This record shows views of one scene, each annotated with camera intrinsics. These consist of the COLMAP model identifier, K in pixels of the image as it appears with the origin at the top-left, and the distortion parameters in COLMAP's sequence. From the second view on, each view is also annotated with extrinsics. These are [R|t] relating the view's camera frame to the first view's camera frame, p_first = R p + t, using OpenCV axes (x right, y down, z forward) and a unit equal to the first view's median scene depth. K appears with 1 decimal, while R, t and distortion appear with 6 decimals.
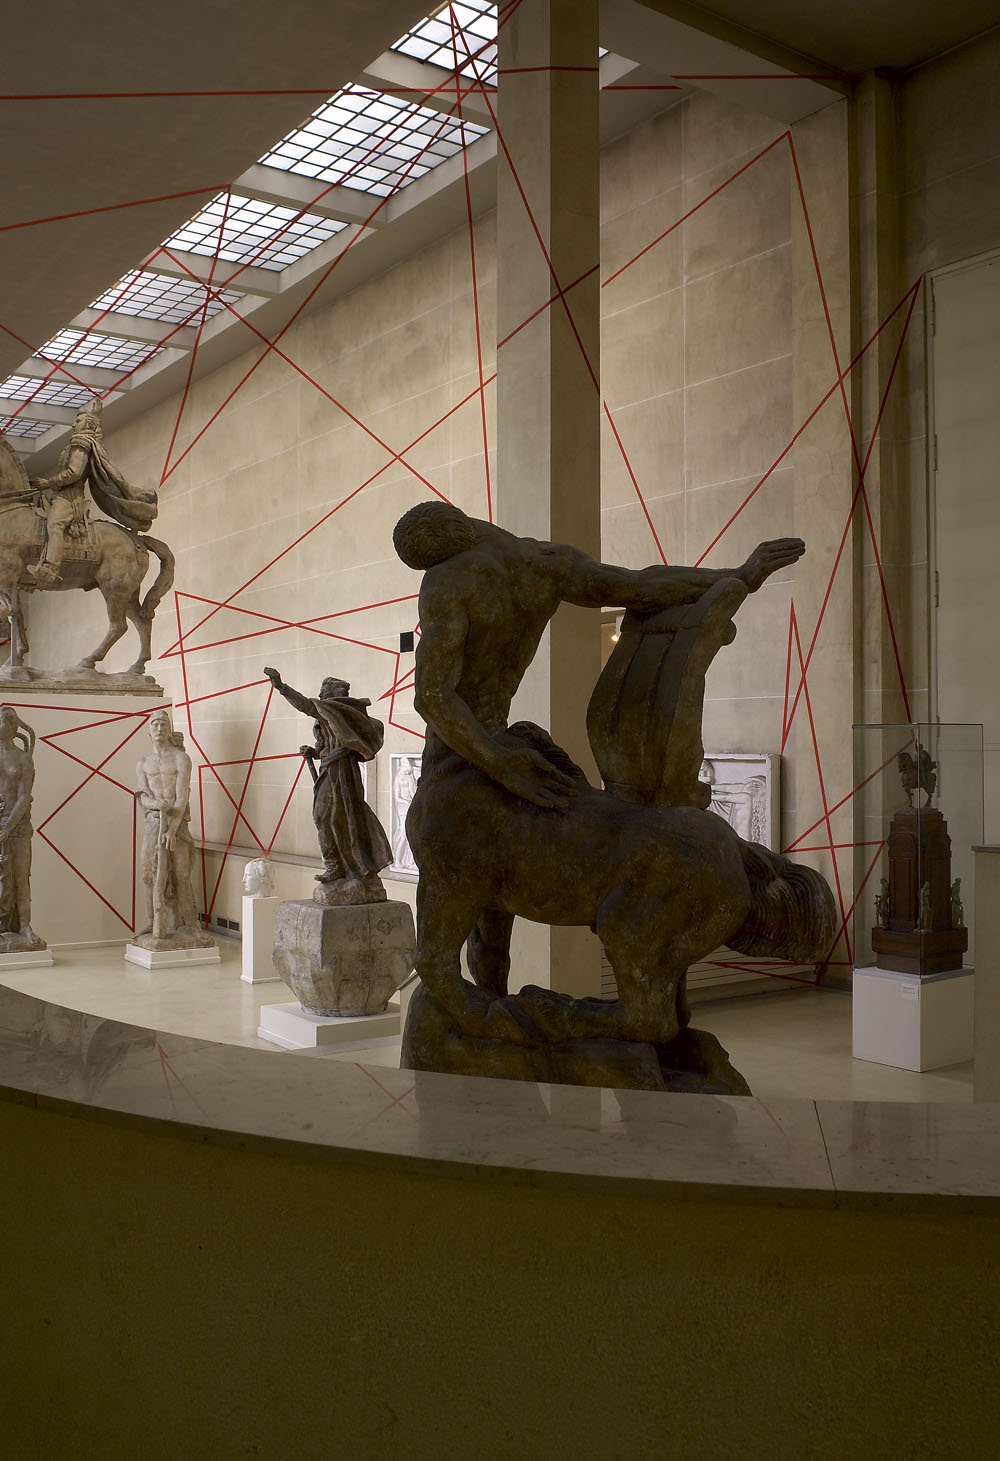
lens RADIAL K [[1334.5, 0, 477.2], [0, 1334.5, 714.4], [0, 0, 1]] dist [-0.037307, 0.000000]
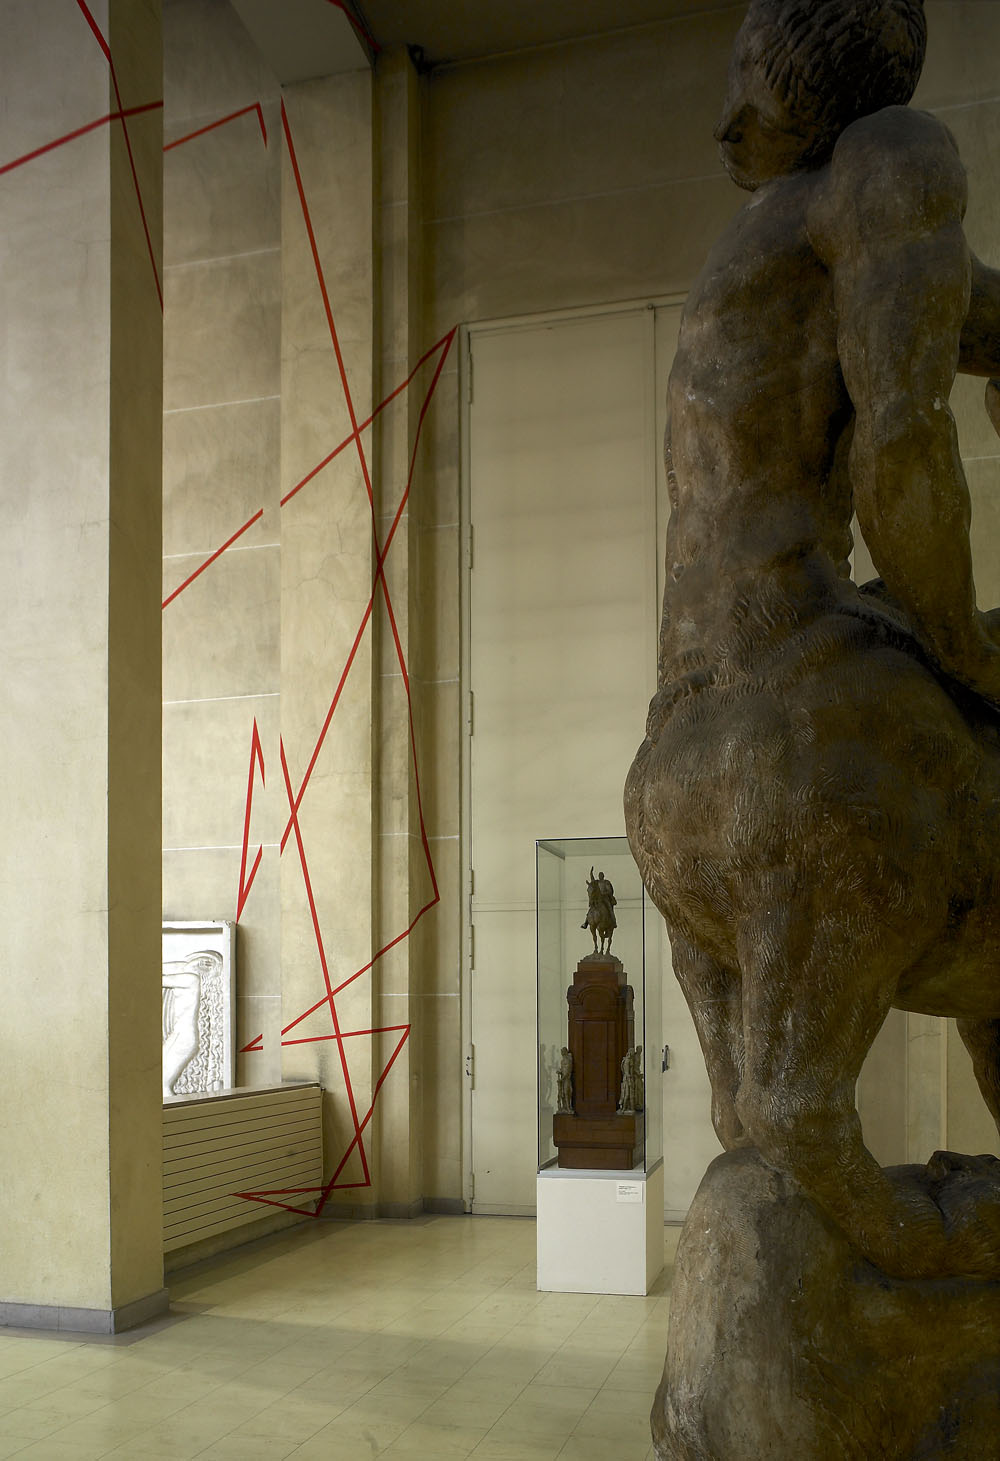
lens RADIAL K [[1334.5, 0, 522.1], [0, 1334.5, 1018.4], [0, 0, 1]] dist [-0.037307, 0.000000]
pose [[0.750379, -0.008023, 0.660959, -0.112707], [-0.012357, 0.999581, 0.026161, 0.045819], [-0.660893, -0.027798, 0.749965, 0.234306]]
